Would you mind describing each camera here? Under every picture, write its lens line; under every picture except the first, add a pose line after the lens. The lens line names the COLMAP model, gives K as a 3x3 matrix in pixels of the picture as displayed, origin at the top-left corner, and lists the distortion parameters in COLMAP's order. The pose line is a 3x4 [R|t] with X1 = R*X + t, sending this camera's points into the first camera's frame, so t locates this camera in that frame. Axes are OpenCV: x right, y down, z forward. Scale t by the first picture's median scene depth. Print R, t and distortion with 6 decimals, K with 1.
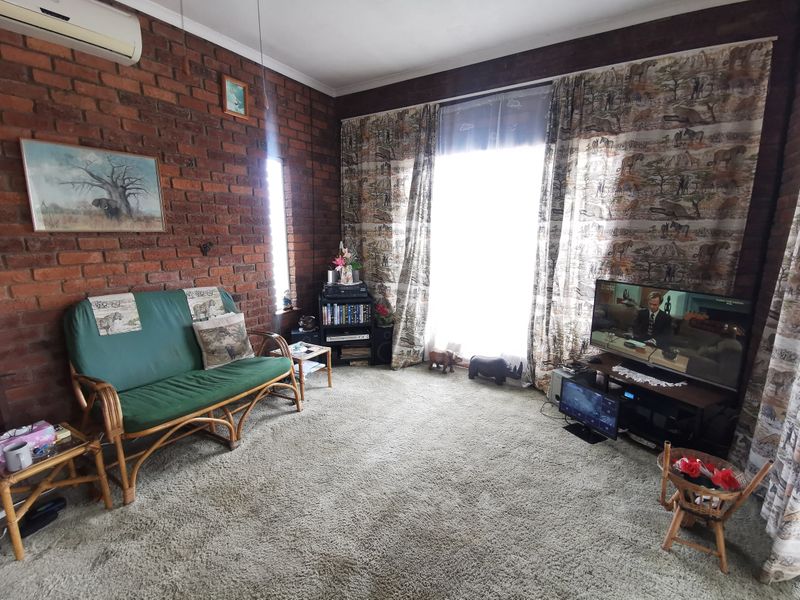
lens RADIAL K [[376.1, 0, 400.0], [0, 376.1, 300.0], [0, 0, 1]] dist [0.024526, 0.000016]
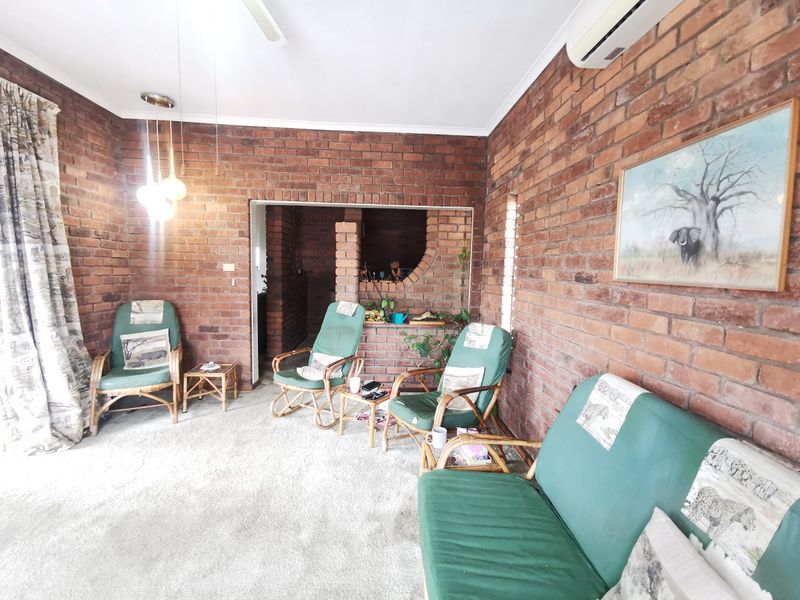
lens RADIAL K [[376.1, 0, 400.0], [0, 376.1, 300.0], [0, 0, 1]] dist [0.024526, 0.000016]
pose [[-0.820491, 0.035792, -0.570538, -0.083455], [-0.127504, 0.961438, 0.243679, -0.199519], [0.557259, 0.272682, -0.784287, 1.004803]]
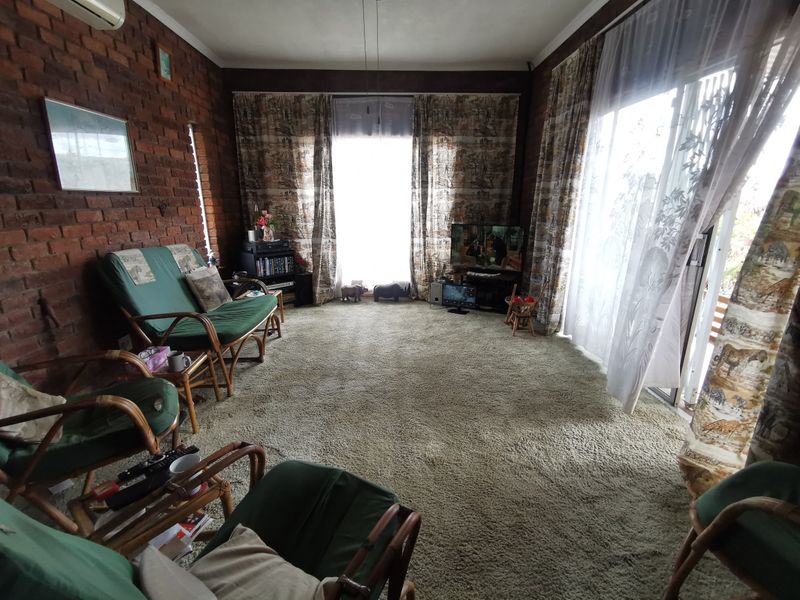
lens RADIAL K [[376.1, 0, 400.0], [0, 376.1, 300.0], [0, 0, 1]] dist [0.024526, 0.000016]
pose [[0.839728, -0.142111, 0.524081, -0.555929], [0.104907, 0.989421, 0.100201, 0.081457], [-0.532777, -0.029162, 0.845753, -0.283008]]
